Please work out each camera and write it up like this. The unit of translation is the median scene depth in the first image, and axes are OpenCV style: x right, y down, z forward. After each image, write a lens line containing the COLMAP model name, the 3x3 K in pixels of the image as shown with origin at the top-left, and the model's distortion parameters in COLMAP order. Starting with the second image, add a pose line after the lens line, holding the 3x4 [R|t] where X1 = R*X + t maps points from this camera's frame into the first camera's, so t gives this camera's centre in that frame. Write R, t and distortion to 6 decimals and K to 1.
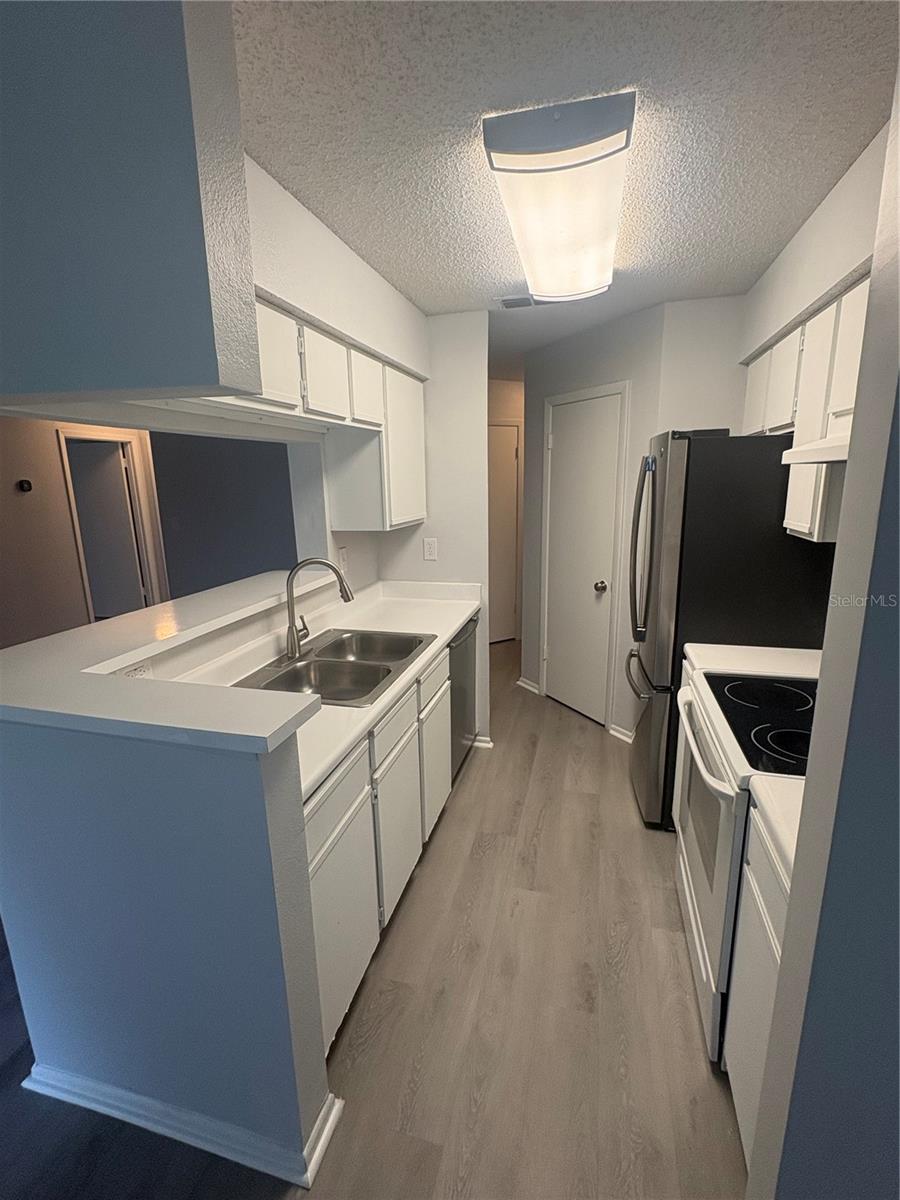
lens RADIAL K [[546.2, 0, 452.2], [0, 546.2, 599.3], [0, 0, 1]] dist [-0.003610, 0.001886]
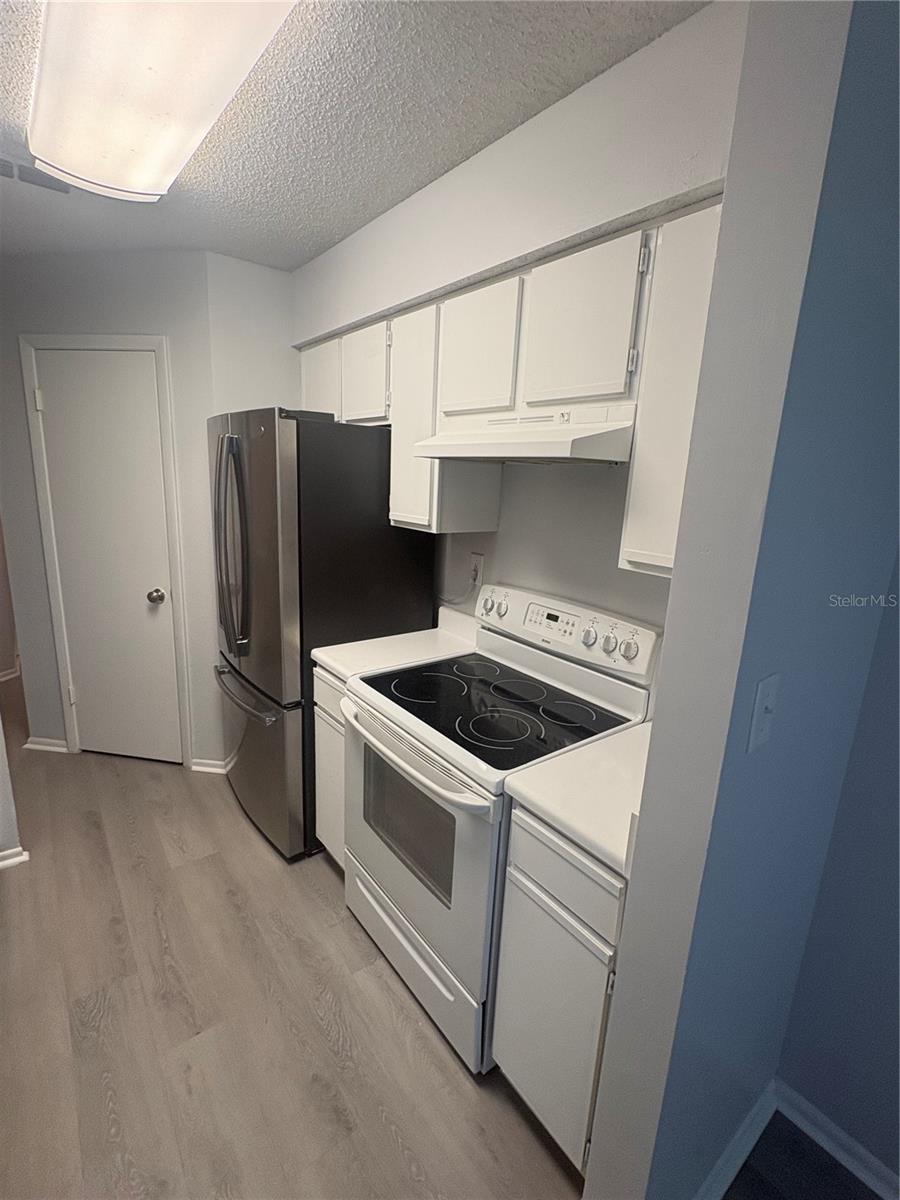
lens RADIAL K [[546.2, 0, 447.2], [0, 546.2, 601.0], [0, 0, 1]] dist [-0.003610, 0.001886]
pose [[0.610224, -0.133741, 0.780859, -0.127575], [0.115284, 0.990147, 0.079495, -0.043891], [-0.783796, 0.041511, 0.619629, 0.256403]]
